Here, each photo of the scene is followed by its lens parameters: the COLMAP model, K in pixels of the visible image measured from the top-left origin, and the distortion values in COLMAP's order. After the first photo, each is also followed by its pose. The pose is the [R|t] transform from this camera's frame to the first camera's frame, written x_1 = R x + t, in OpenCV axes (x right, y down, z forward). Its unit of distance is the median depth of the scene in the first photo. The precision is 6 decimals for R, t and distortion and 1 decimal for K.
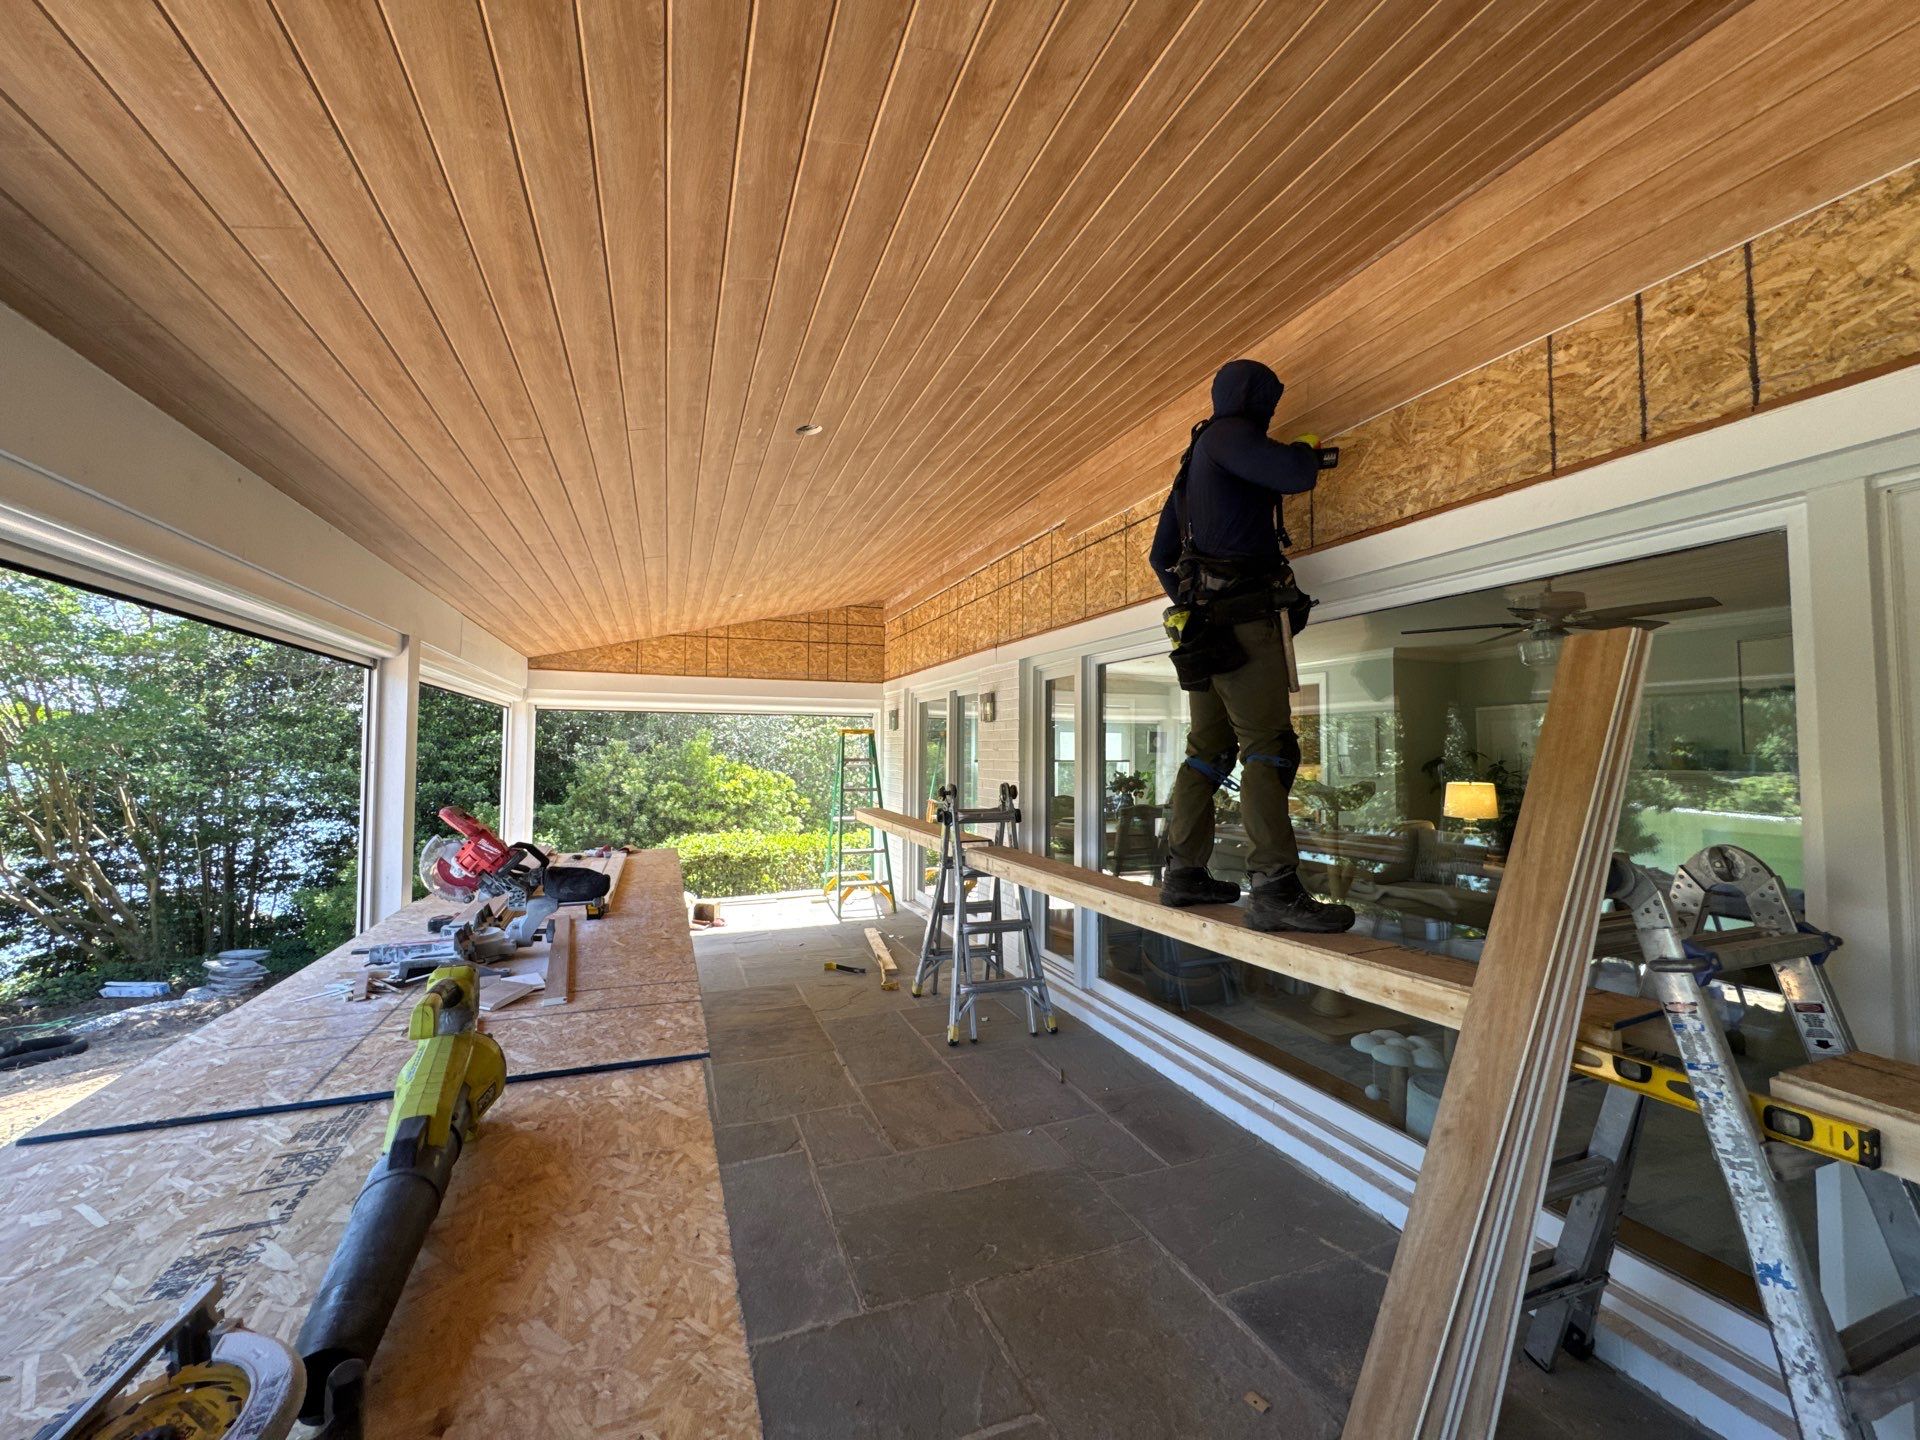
lens RADIAL K [[766.2, 0, 957.7], [0, 766.2, 716.3], [0, 0, 1]] dist [-0.001836, 0.000029]
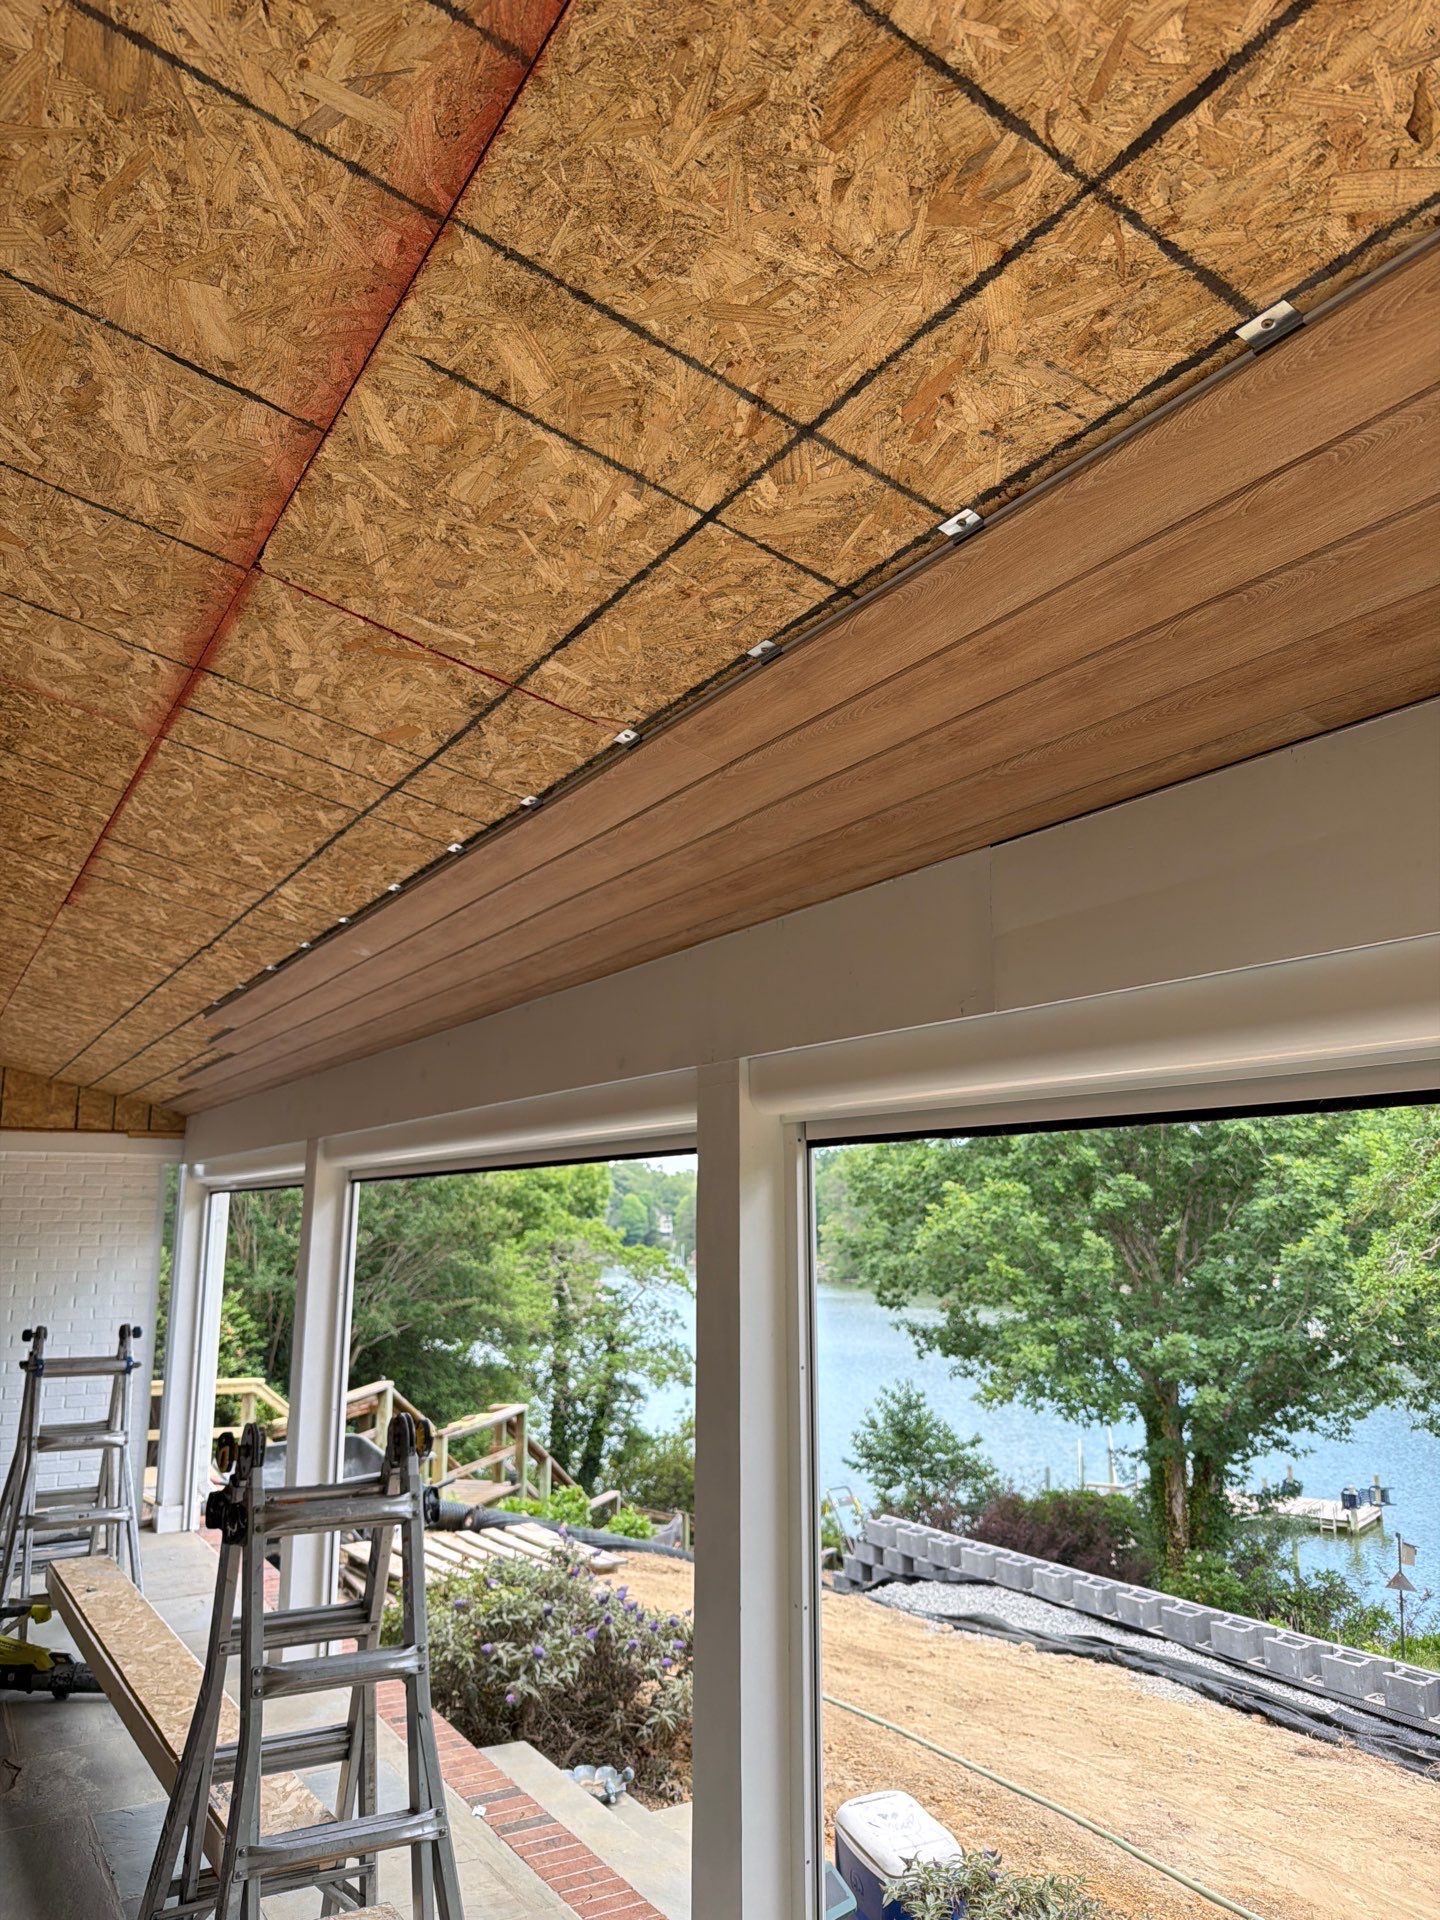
lens RADIAL K [[1348.7, 0, 724.2], [0, 1348.7, 959.0], [0, 0, 1]] dist [0.062947, -0.001373]
pose [[-0.983015, -0.037191, -0.179718, -0.437089], [0.006202, 0.971960, -0.235065, 0.015212], [0.183421, -0.232187, -0.955221, 1.328382]]
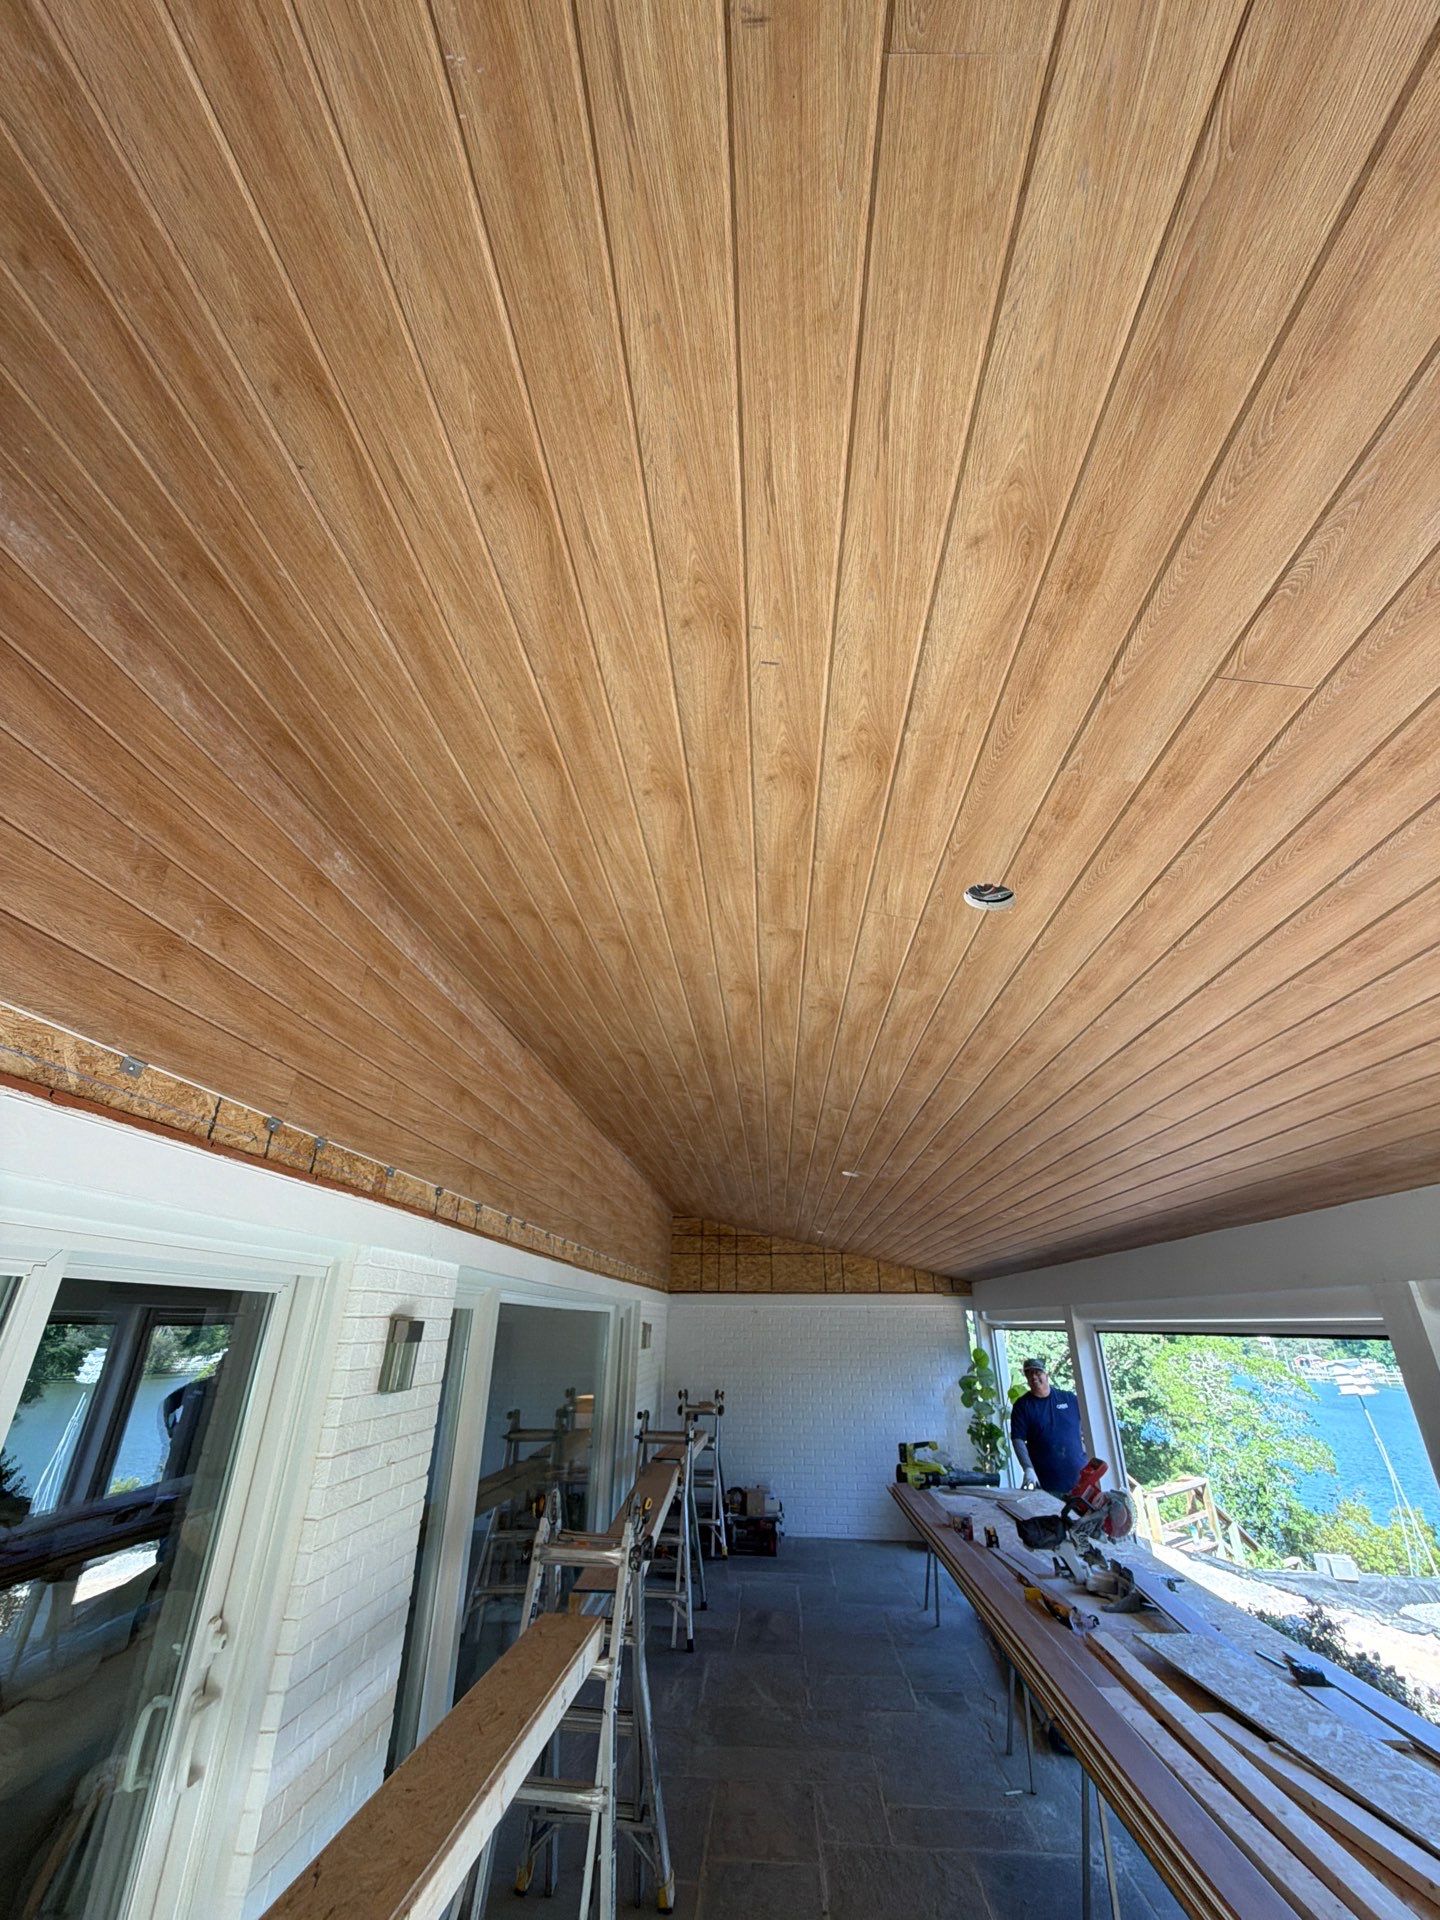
lens RADIAL K [[762.5, 0, 723.3], [0, 762.5, 957.4], [0, 0, 1]] dist [0.001409, -0.000067]
pose [[-0.911602, 0.168724, 0.374852, -0.355956], [-0.030780, 0.881307, -0.471540, -0.012655], [-0.409920, -0.441395, -0.798208, 1.472362]]
